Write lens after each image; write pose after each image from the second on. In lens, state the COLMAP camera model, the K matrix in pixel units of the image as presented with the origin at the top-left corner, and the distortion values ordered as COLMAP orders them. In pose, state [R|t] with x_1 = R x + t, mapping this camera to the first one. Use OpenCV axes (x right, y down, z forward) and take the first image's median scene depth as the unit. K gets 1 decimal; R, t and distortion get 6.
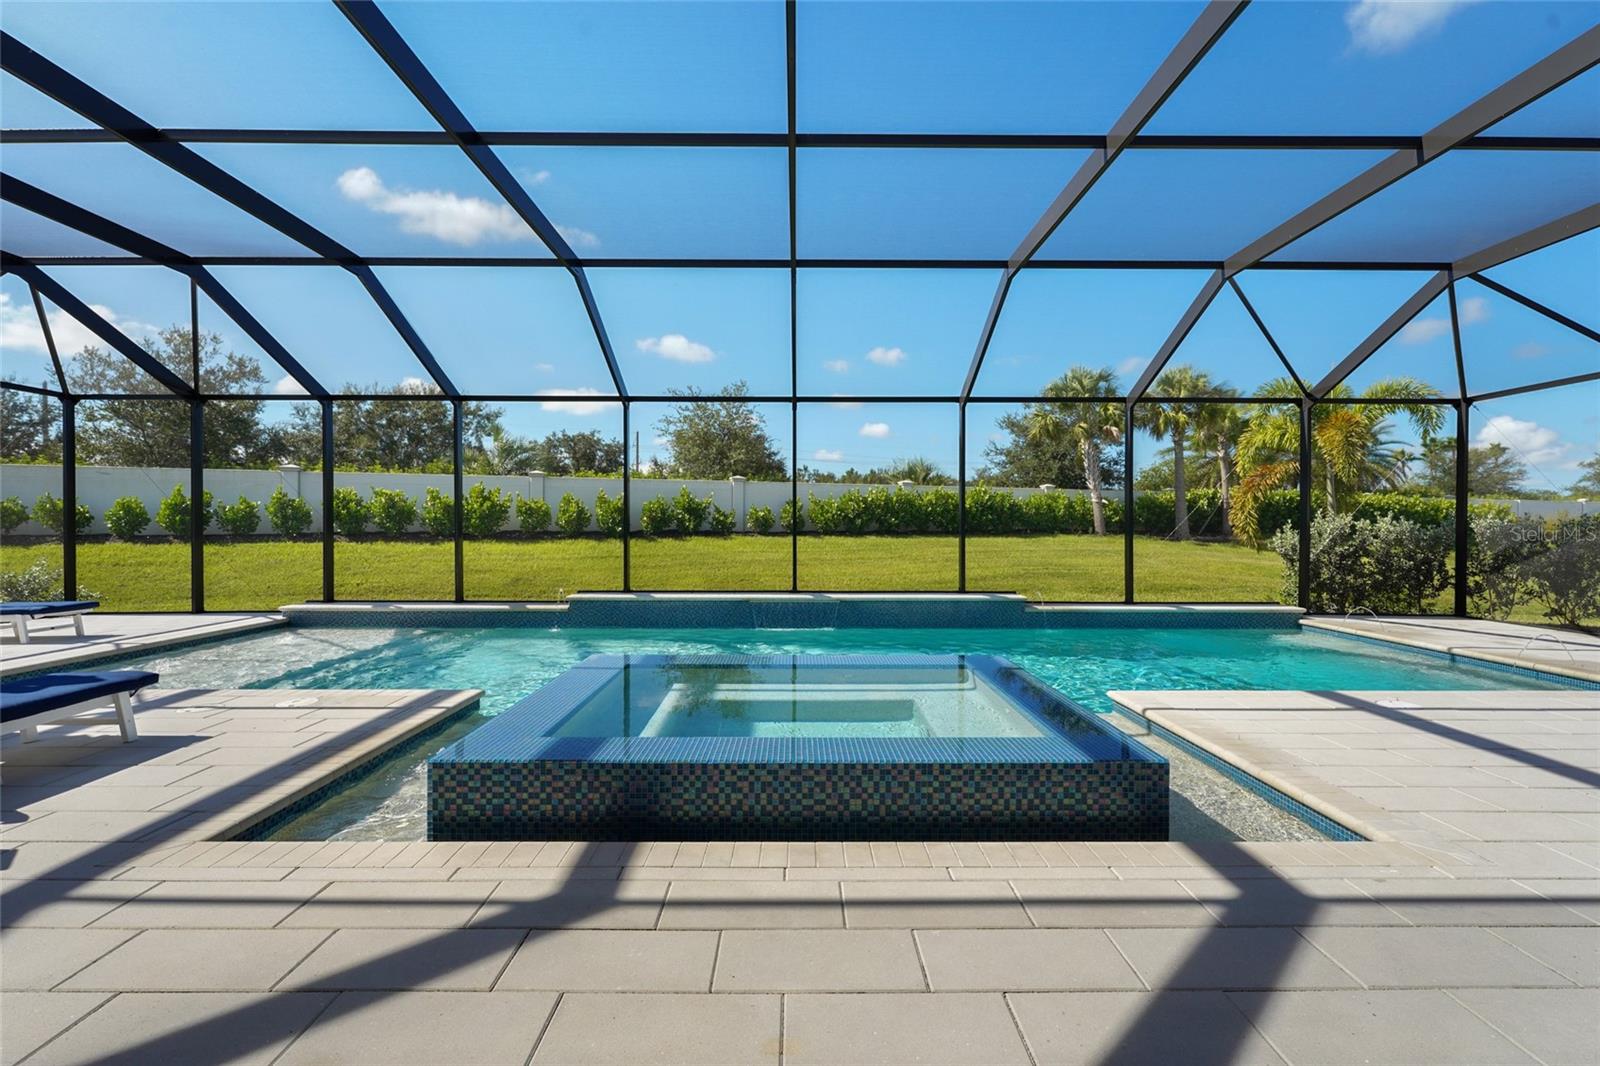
lens RADIAL K [[723.5, 0, 801.2], [0, 723.5, 532.4], [0, 0, 1]] dist [-0.001974, 0.001188]
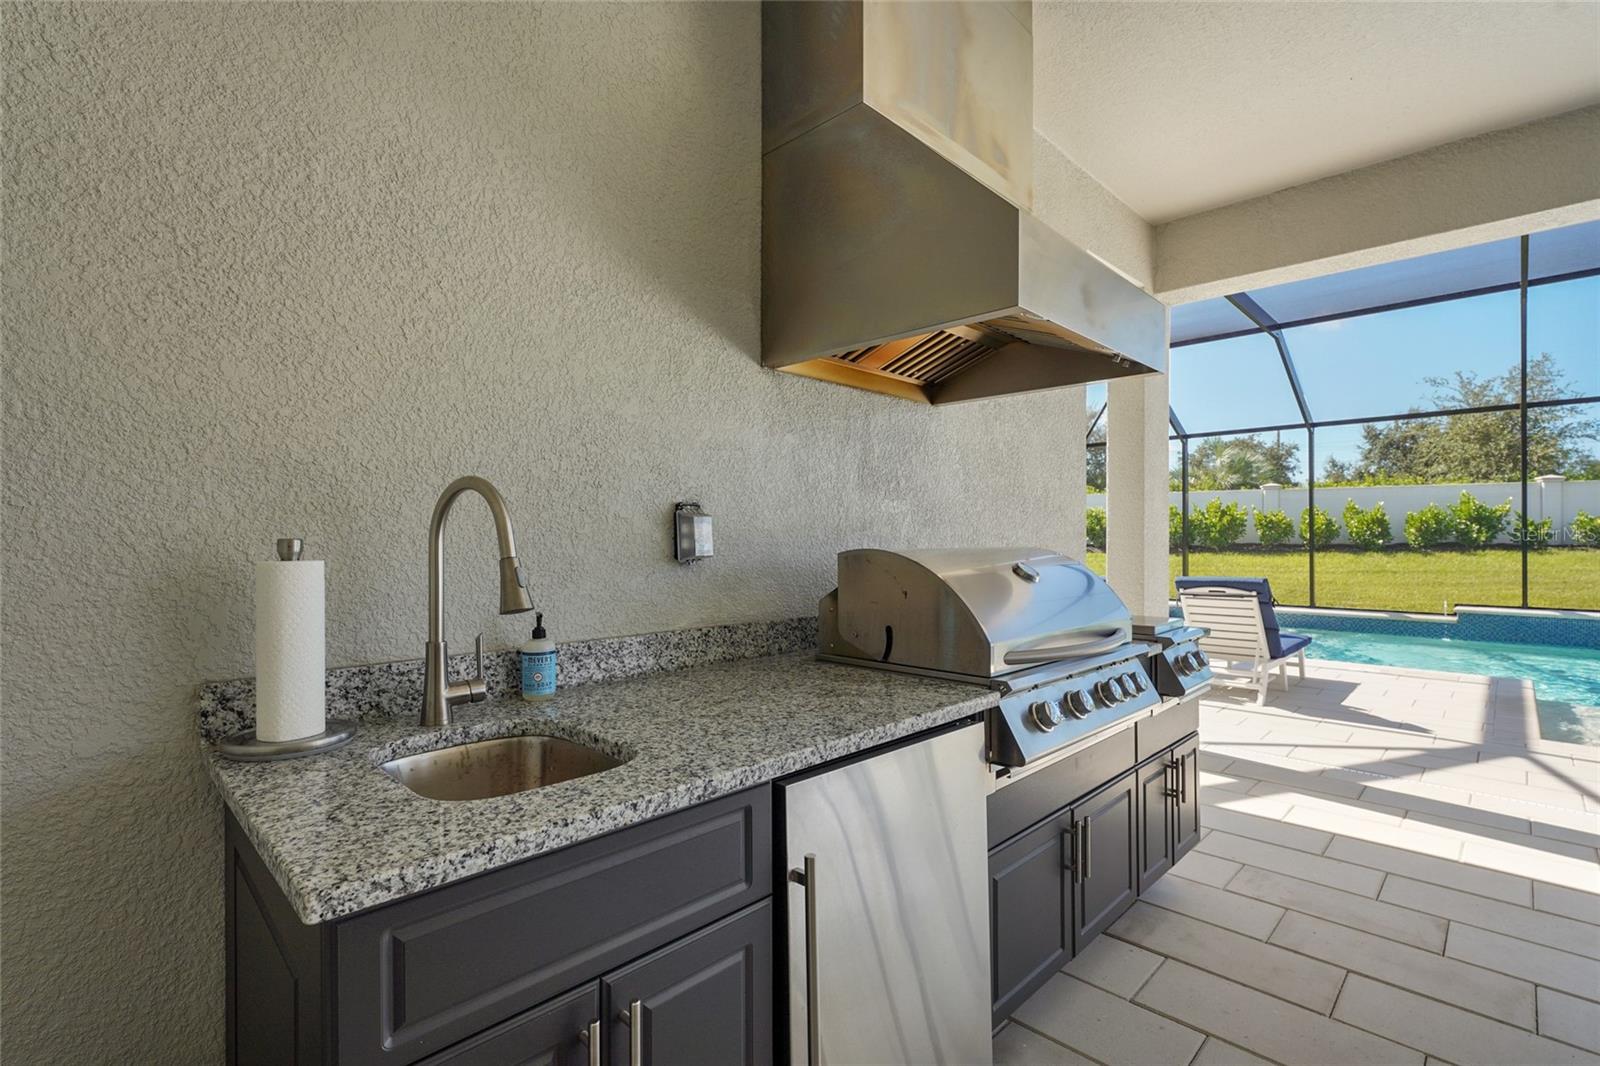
lens RADIAL K [[723.5, 0, 795.4], [0, 723.5, 544.5], [0, 0, 1]] dist [-0.001974, 0.001188]
pose [[0.700764, 0.001361, -0.713392, -0.123063], [-0.001585, 0.999999, 0.000351, -0.000495], [0.713392, 0.000885, 0.700765, -0.185949]]
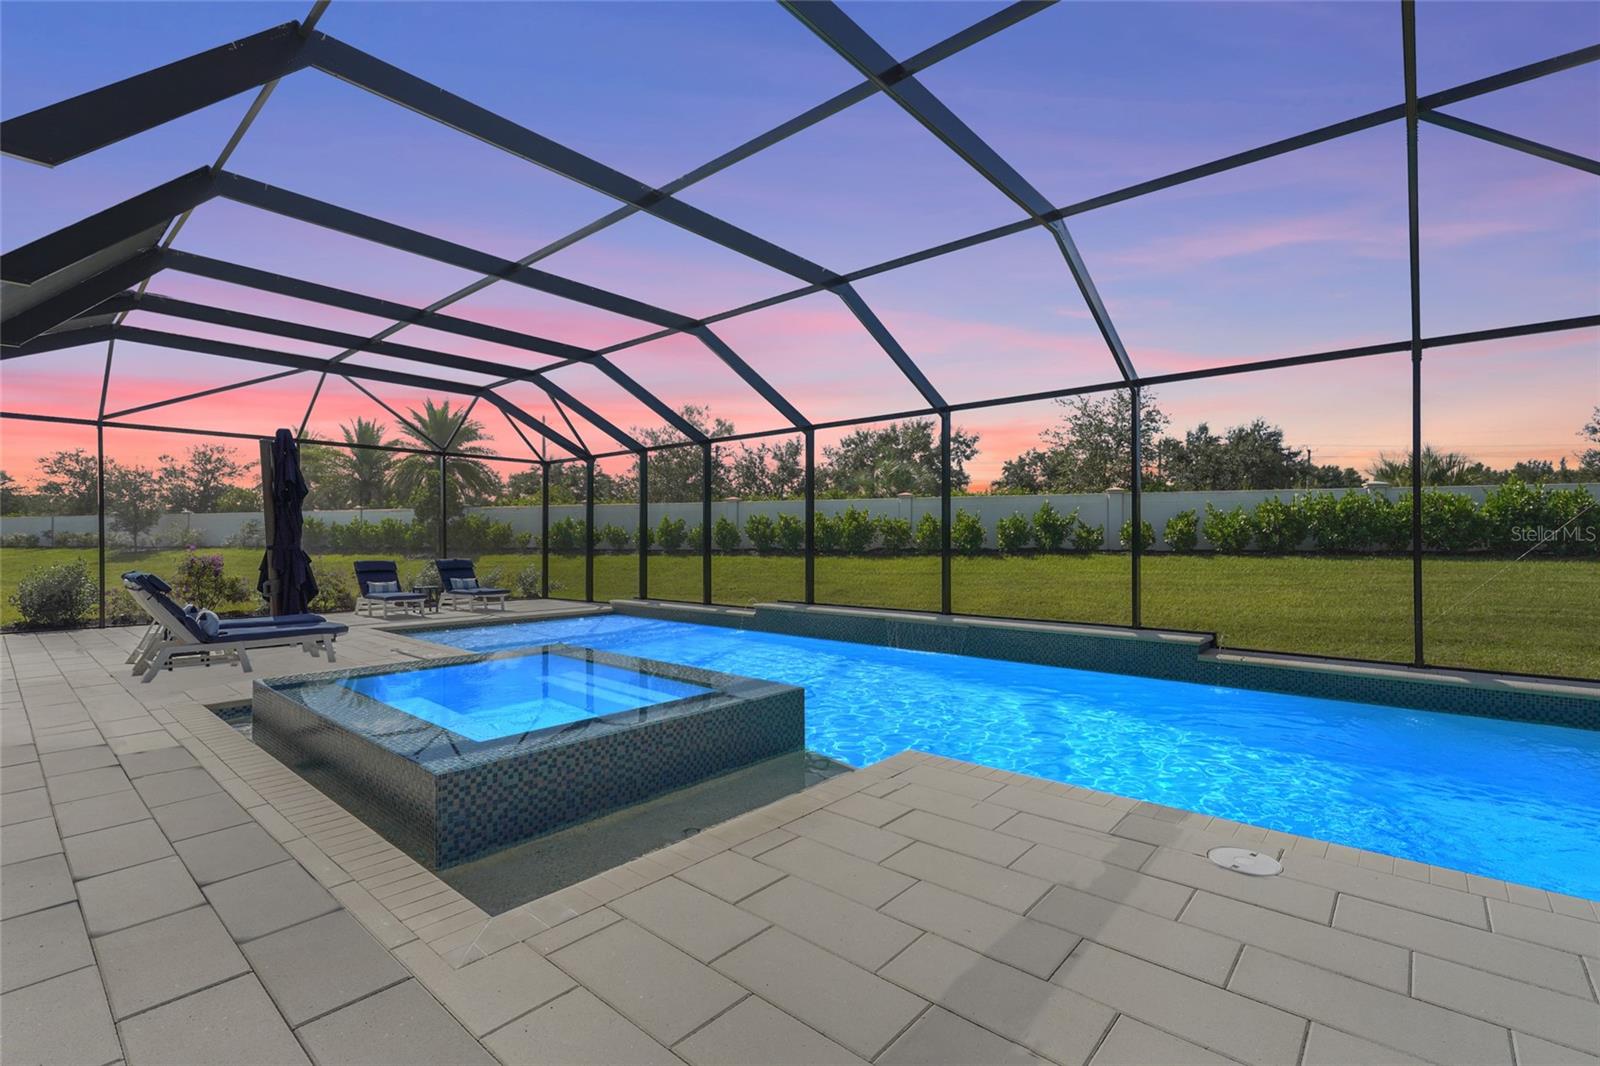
lens RADIAL K [[723.5, 0, 784.5], [0, 723.5, 543.3], [0, 0, 1]] dist [-0.001974, 0.001188]
pose [[0.746146, -0.000302, -0.665782, 0.239687], [-0.005858, 0.999958, -0.007018, -0.000734], [0.665756, 0.009136, 0.746113, 0.081221]]
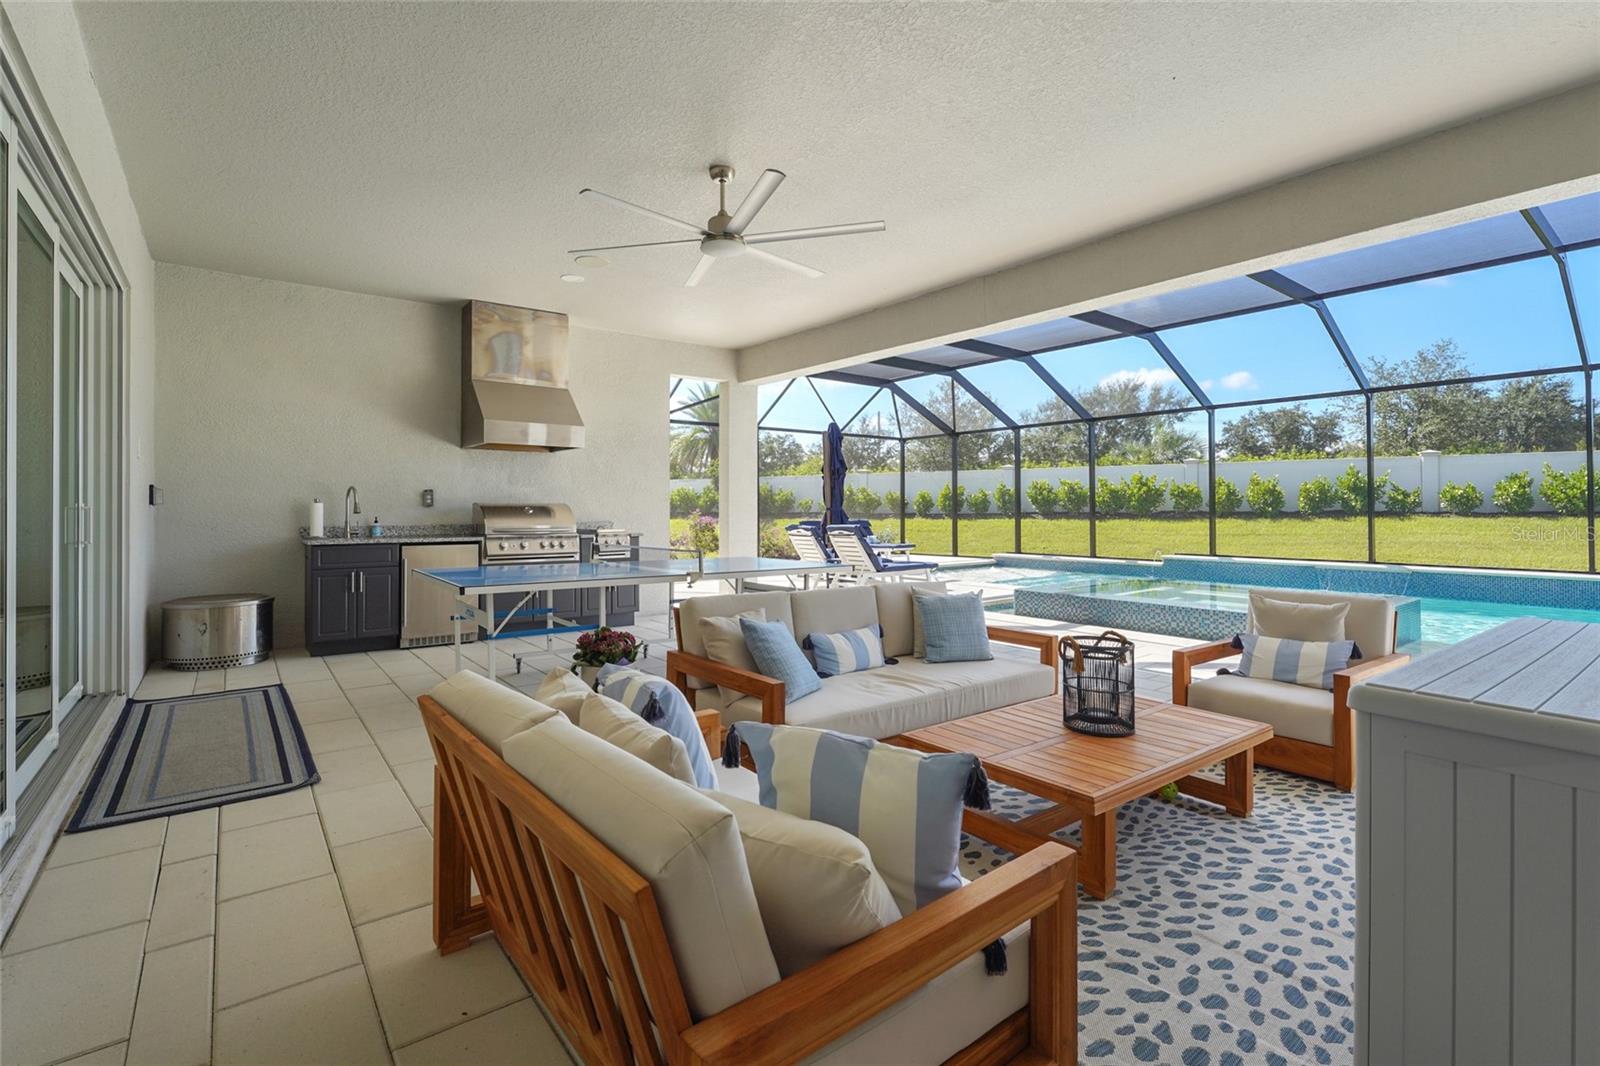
lens RADIAL K [[723.5, 0, 798.3], [0, 723.5, 502.3], [0, 0, 1]] dist [-0.001974, 0.001188]
pose [[0.607976, -0.010982, -0.793880, 0.176355], [-0.003295, 0.999861, -0.016356, 0.004975], [0.793949, 0.012560, 0.607855, -0.198508]]
